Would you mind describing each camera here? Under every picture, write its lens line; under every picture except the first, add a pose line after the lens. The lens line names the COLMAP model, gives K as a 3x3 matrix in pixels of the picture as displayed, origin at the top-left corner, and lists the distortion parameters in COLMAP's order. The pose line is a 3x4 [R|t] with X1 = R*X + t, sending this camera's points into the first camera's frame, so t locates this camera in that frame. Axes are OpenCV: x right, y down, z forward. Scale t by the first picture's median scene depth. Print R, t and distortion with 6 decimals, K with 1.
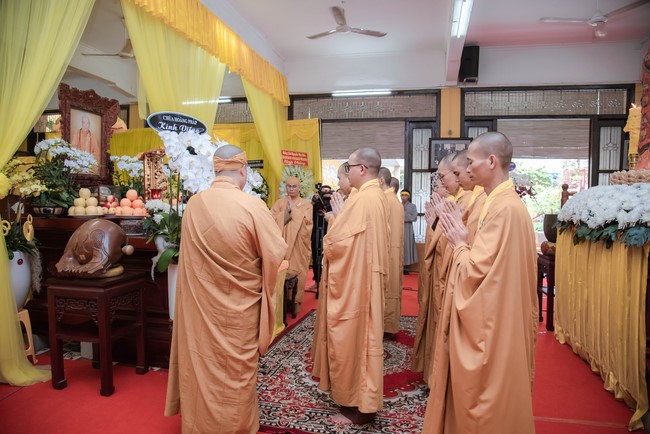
lens RADIAL K [[451.1, 0, 320.7], [0, 451.1, 213.3], [0, 0, 1]] dist [-0.080400, 0.029389]
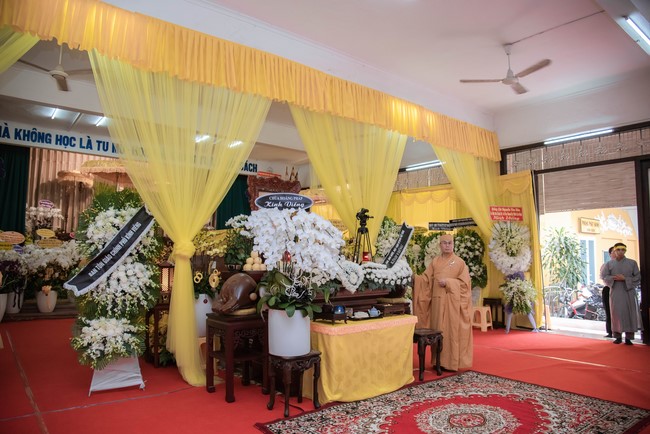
lens RADIAL K [[451.1, 0, 323.5], [0, 451.1, 220.0], [0, 0, 1]] dist [-0.080400, 0.029389]
pose [[0.786393, -0.056748, -0.615115, 0.242727], [-0.012203, 0.994150, -0.107317, -0.001994], [0.617606, 0.091900, 0.781100, 0.017454]]
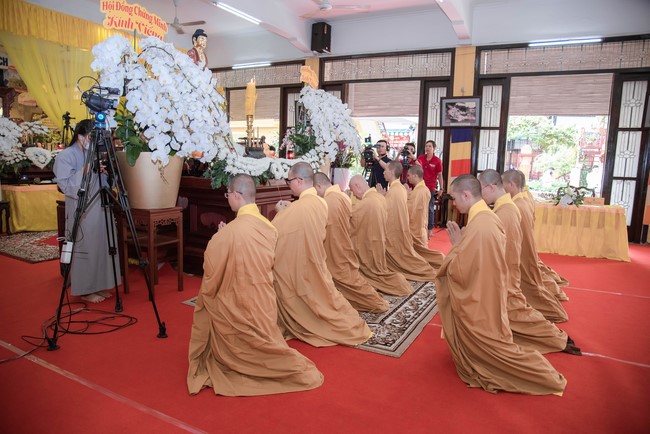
lens RADIAL K [[451.1, 0, 336.3], [0, 451.1, 224.2], [0, 0, 1]] dist [-0.080400, 0.029389]
pose [[0.969709, 0.050542, -0.238976, 0.699425], [-0.022953, 0.992884, 0.116851, 0.023805], [0.243182, -0.107826, 0.963969, -0.211131]]
